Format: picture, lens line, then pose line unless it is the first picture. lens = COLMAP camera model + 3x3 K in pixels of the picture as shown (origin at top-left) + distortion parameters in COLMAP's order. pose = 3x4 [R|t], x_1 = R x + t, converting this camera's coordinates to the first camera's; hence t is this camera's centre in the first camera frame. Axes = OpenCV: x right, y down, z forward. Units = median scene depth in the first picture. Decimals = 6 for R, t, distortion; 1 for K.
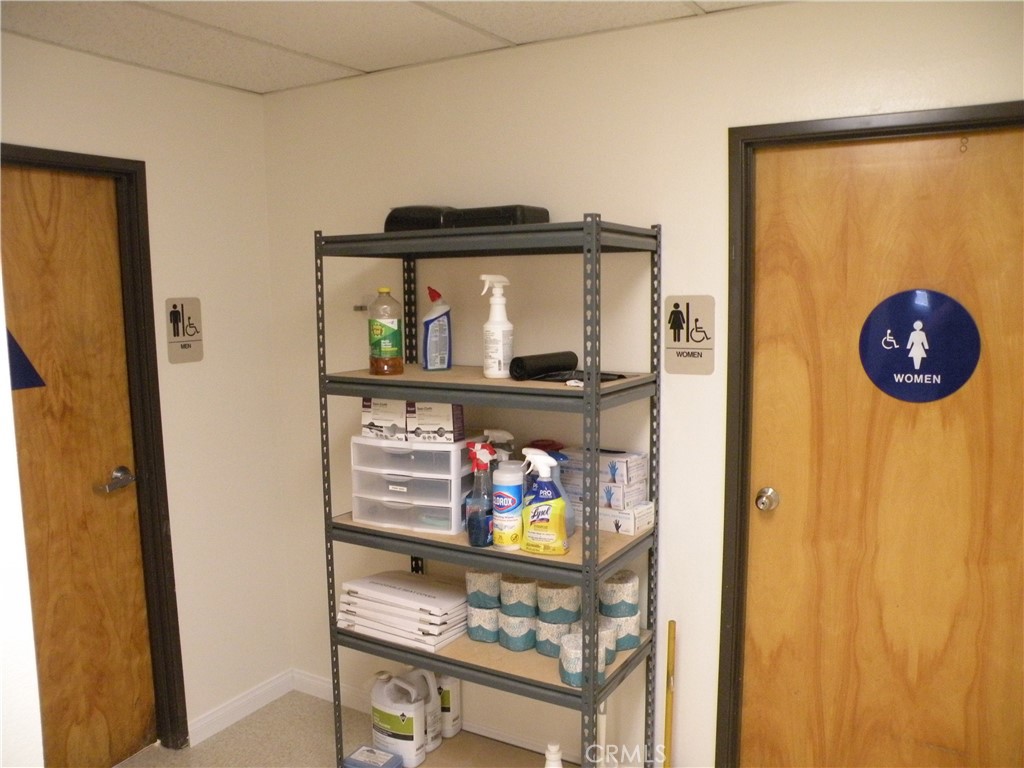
lens RADIAL K [[806.1, 0, 517.5], [0, 806.1, 382.6], [0, 0, 1]] dist [-0.156318, 0.137664]
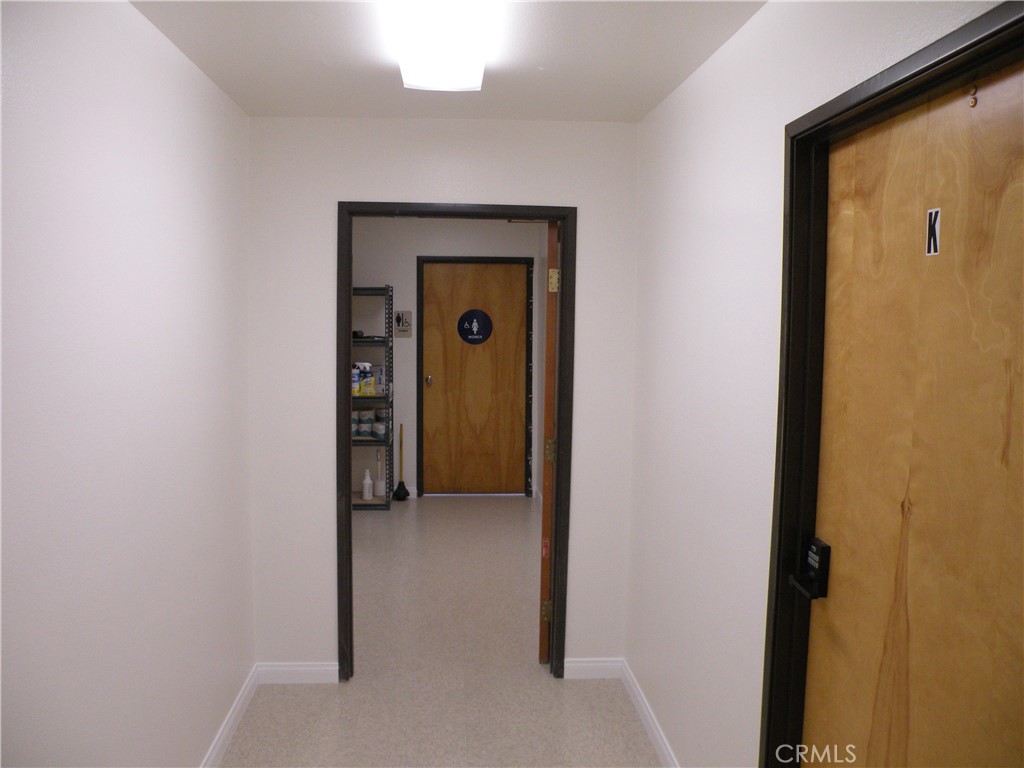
lens RADIAL K [[806.1, 0, 517.5], [0, 806.1, 382.6], [0, 0, 1]] dist [-0.156318, 0.137664]
pose [[0.831352, -0.033522, 0.554734, -1.120922], [0.040260, 0.999189, 0.000045, 0.177911], [-0.554286, 0.022296, 0.832028, -1.747459]]
